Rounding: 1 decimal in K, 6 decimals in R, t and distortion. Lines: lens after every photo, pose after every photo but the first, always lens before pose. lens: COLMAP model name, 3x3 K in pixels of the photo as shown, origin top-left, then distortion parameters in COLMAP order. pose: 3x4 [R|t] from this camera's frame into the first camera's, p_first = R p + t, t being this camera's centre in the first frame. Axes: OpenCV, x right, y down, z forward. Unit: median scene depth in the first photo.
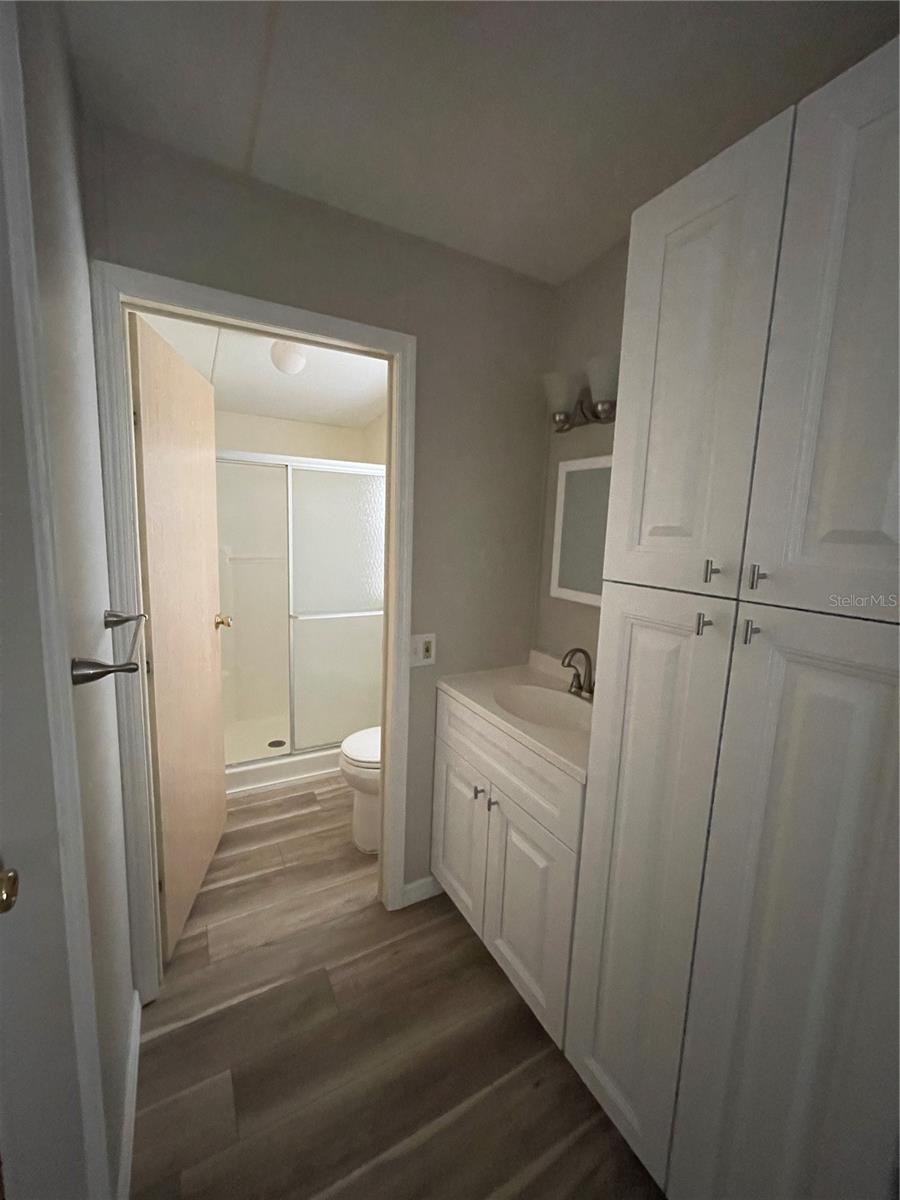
lens RADIAL K [[480.3, 0, 448.7], [0, 480.3, 590.3], [0, 0, 1]] dist [-0.002413, -0.000842]
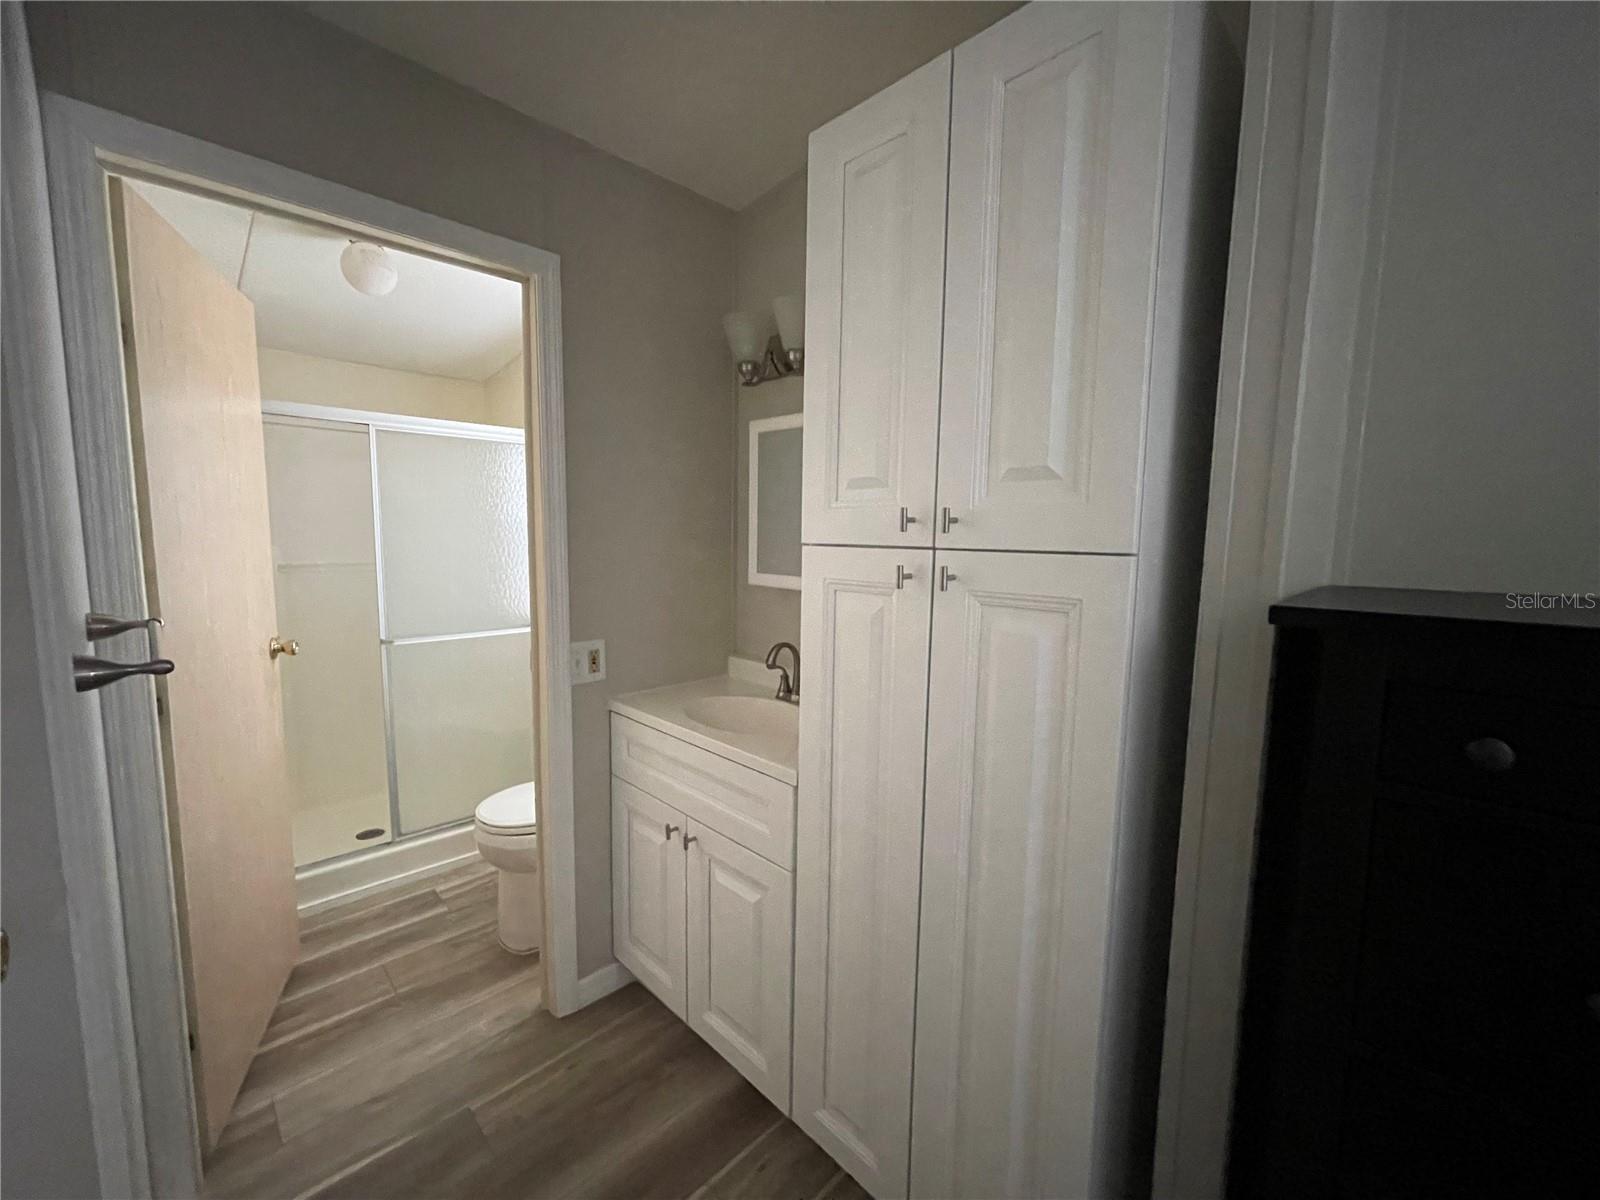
lens RADIAL K [[640.4, 0, 793.2], [0, 640.4, 602.5], [0, 0, 1]] dist [-0.002413, -0.000842]
pose [[0.963450, -0.049641, 0.263247, -0.003704], [0.056056, 0.998284, -0.016908, 0.069747], [-0.261956, 0.031046, 0.964580, -0.078396]]
